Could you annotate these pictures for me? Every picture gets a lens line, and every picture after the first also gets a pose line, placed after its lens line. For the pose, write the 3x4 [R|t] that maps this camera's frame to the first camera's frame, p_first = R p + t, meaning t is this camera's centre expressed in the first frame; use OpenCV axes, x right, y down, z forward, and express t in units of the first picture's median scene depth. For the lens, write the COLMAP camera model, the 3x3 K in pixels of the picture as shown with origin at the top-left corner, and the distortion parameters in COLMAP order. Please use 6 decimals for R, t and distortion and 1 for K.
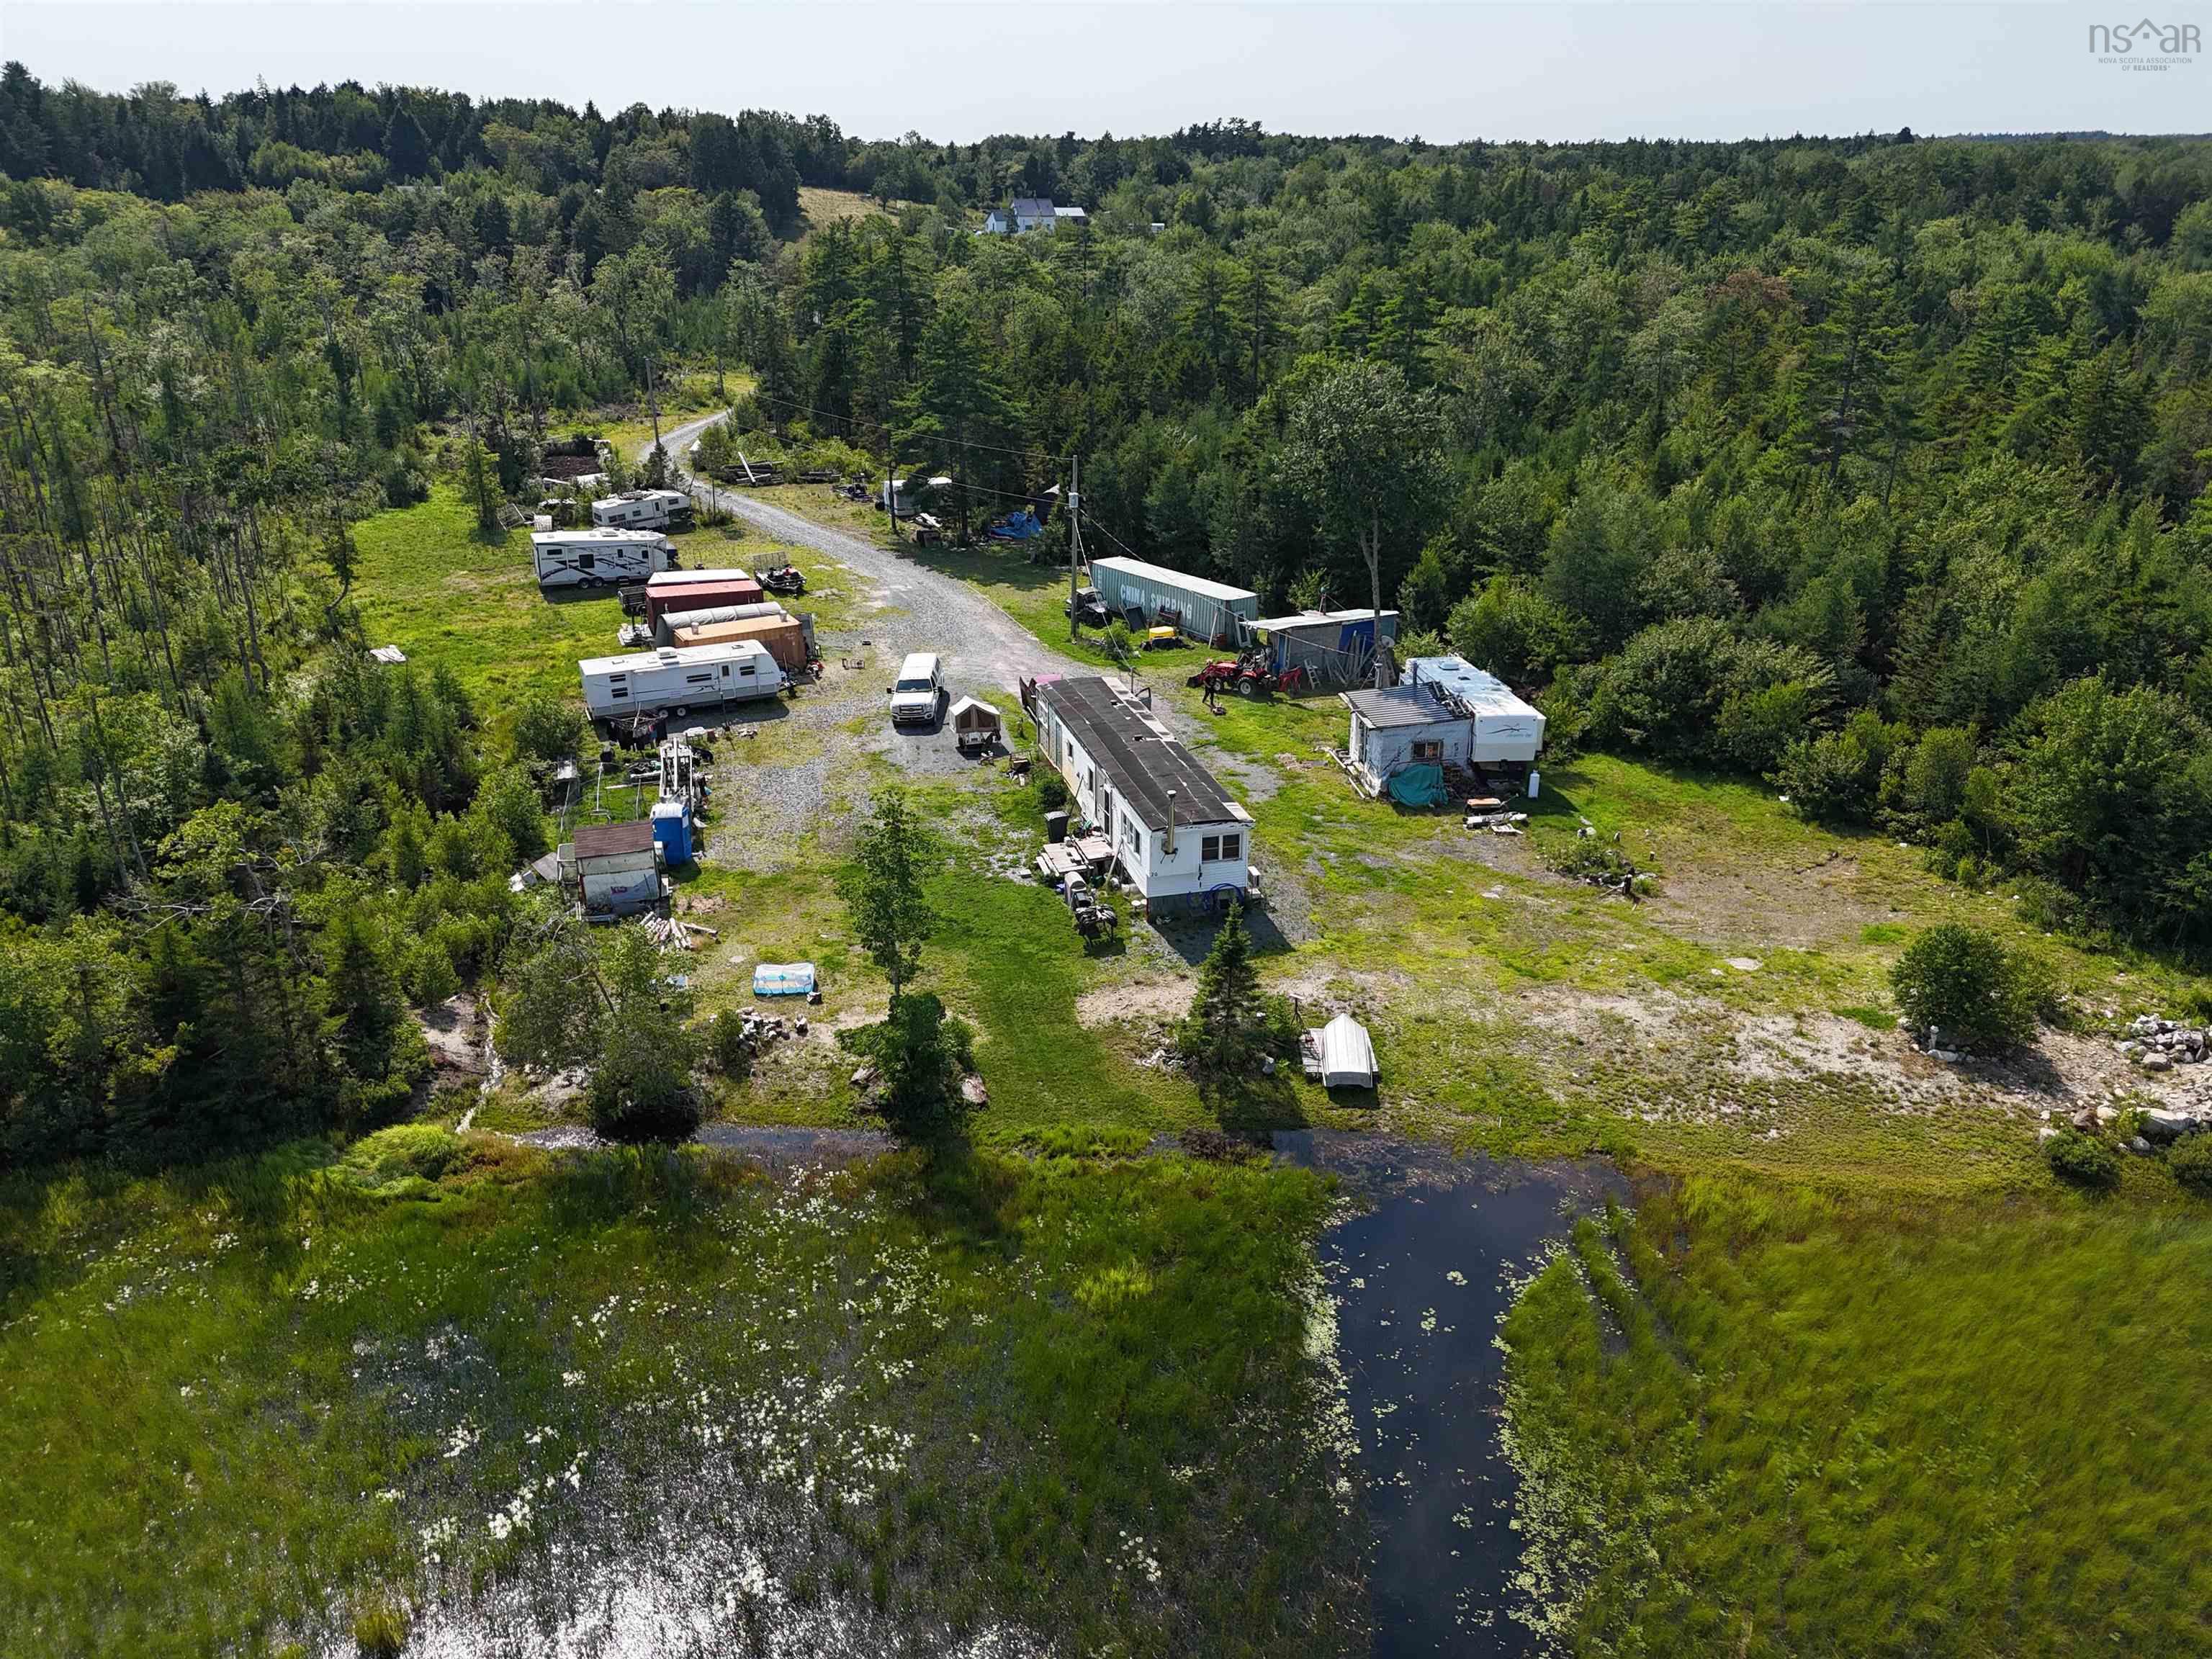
lens RADIAL K [[1580.5, 0, 1106.0], [0, 1580.5, 829.5], [0, 0, 1]] dist [0.049723, 0.003879]
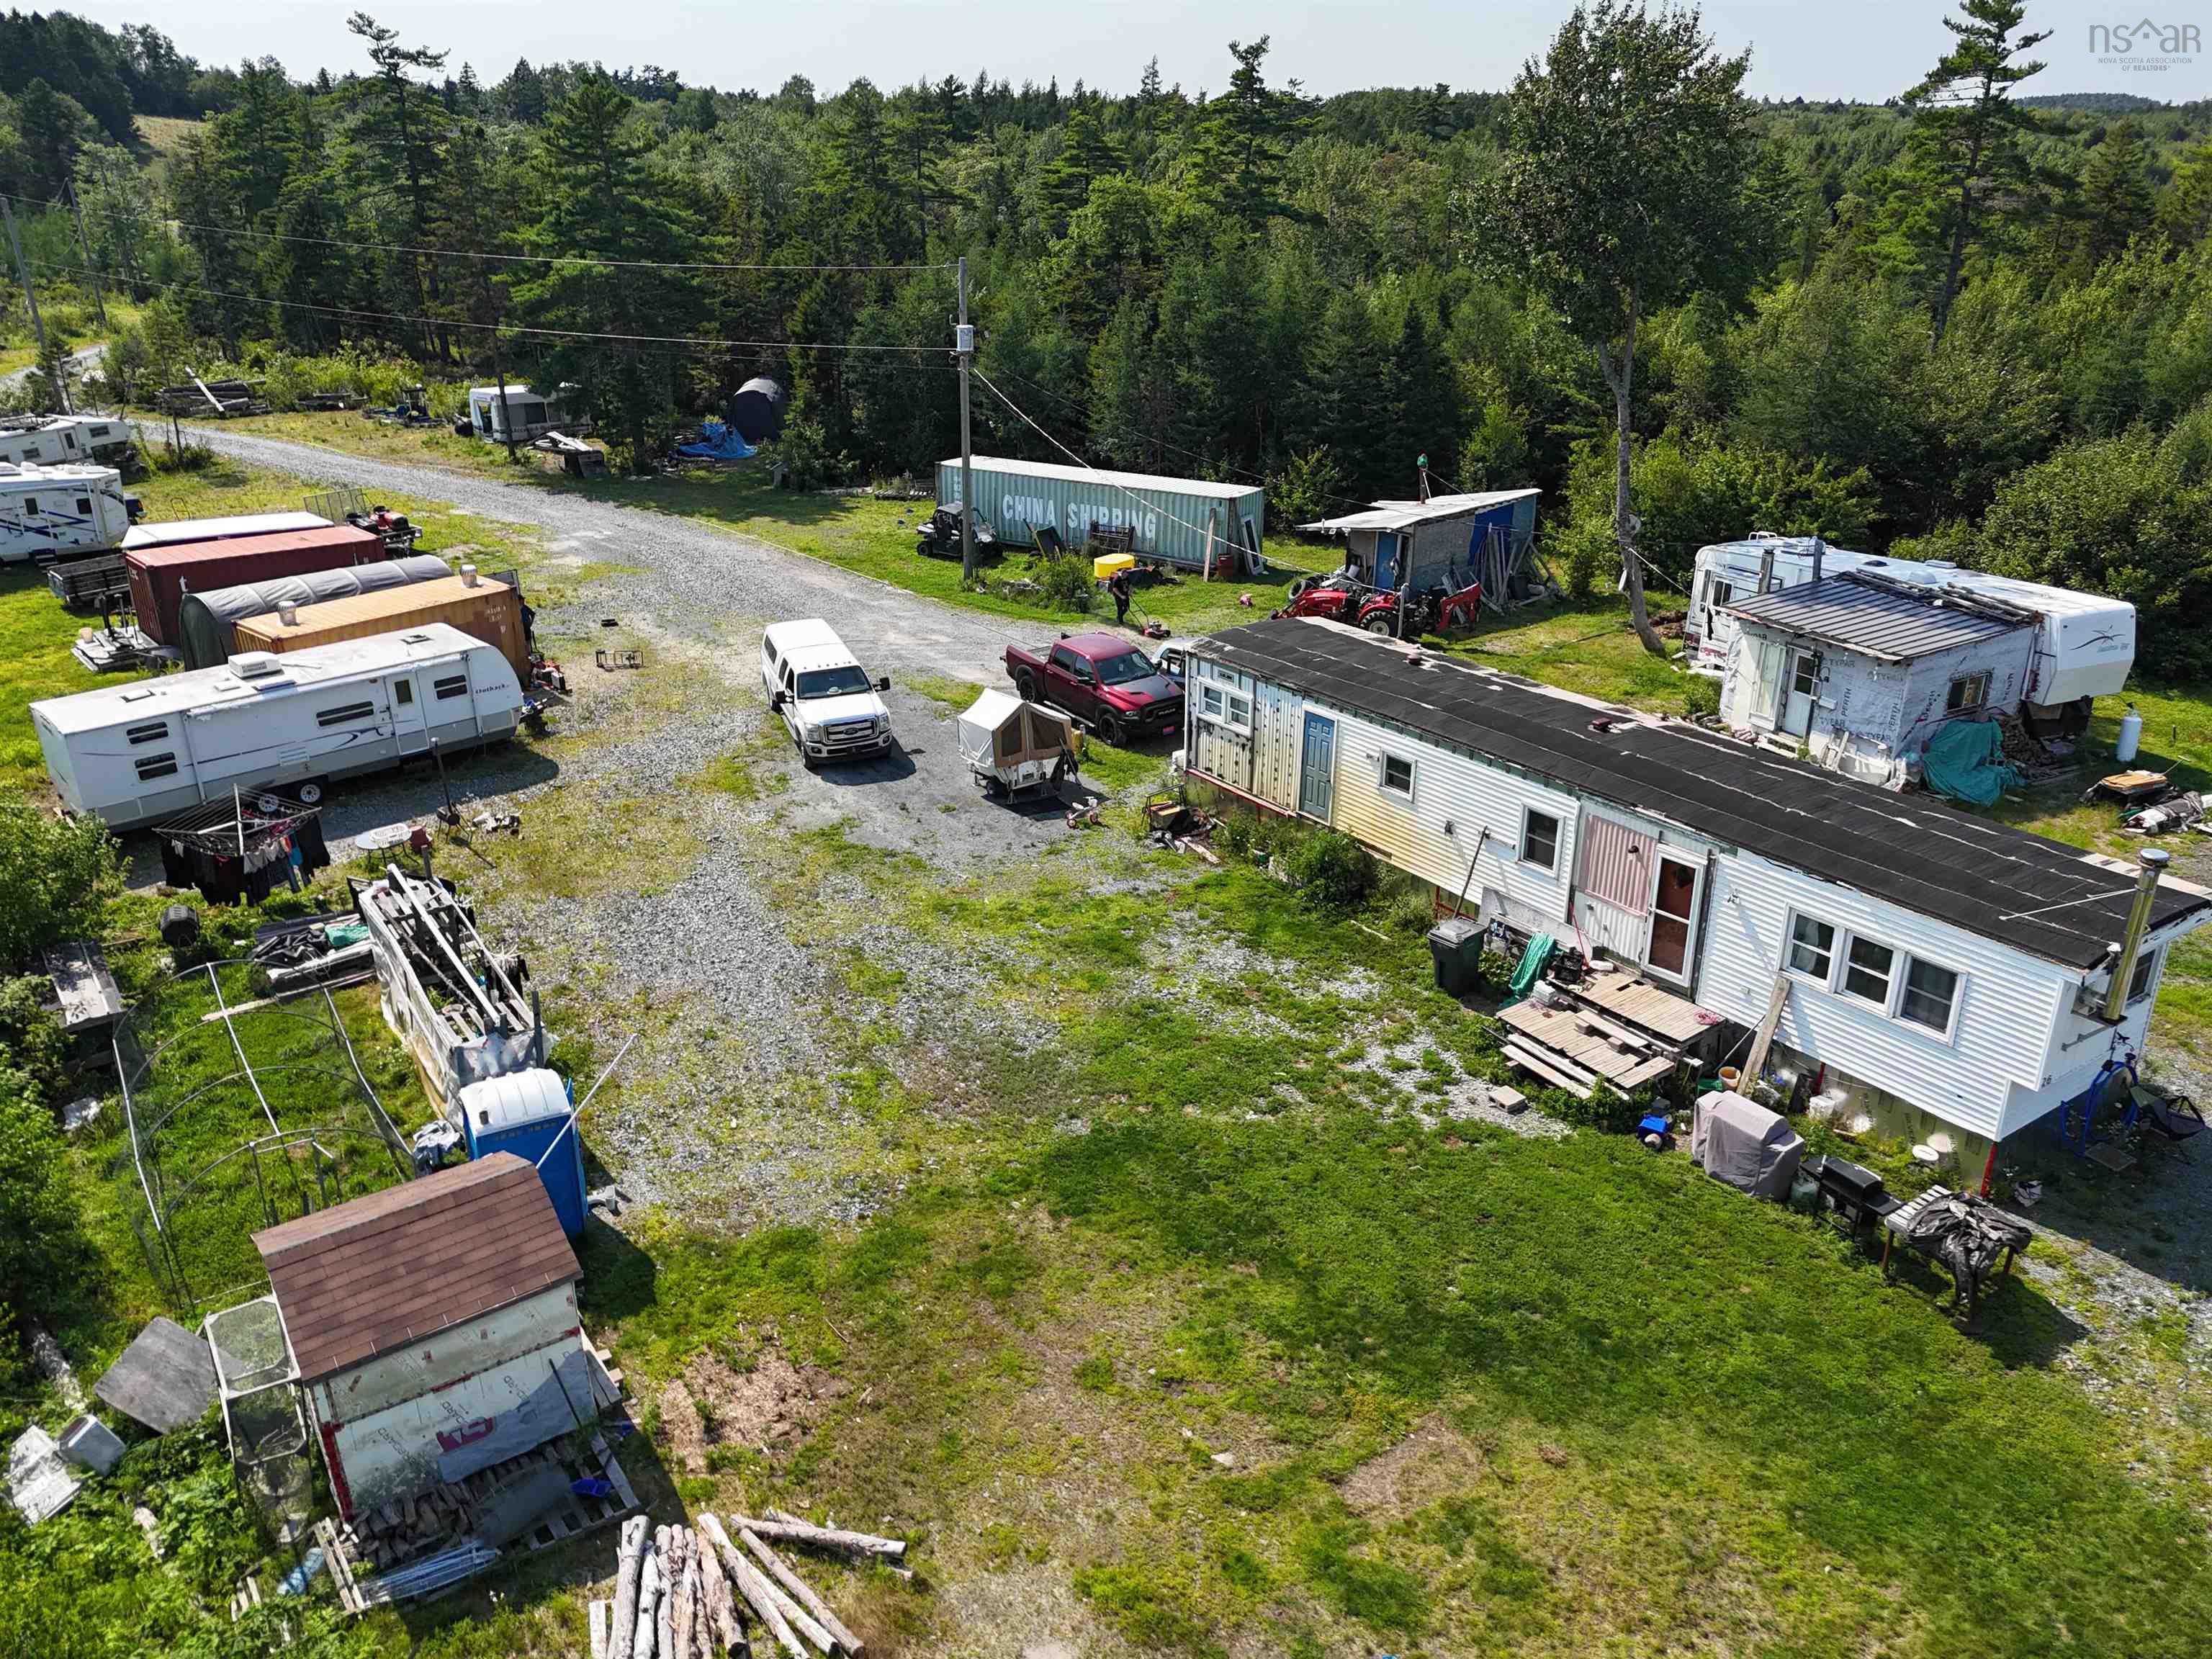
lens RADIAL K [[1619.3, 0, 1106.0], [0, 1619.3, 829.5], [0, 0, 1]] dist [0.027507, -0.003898]
pose [[0.941872, -0.127788, 0.310720, -0.184728], [0.126740, 0.991654, 0.023650, -0.042786], [-0.311149, 0.017105, 0.950207, 0.455585]]
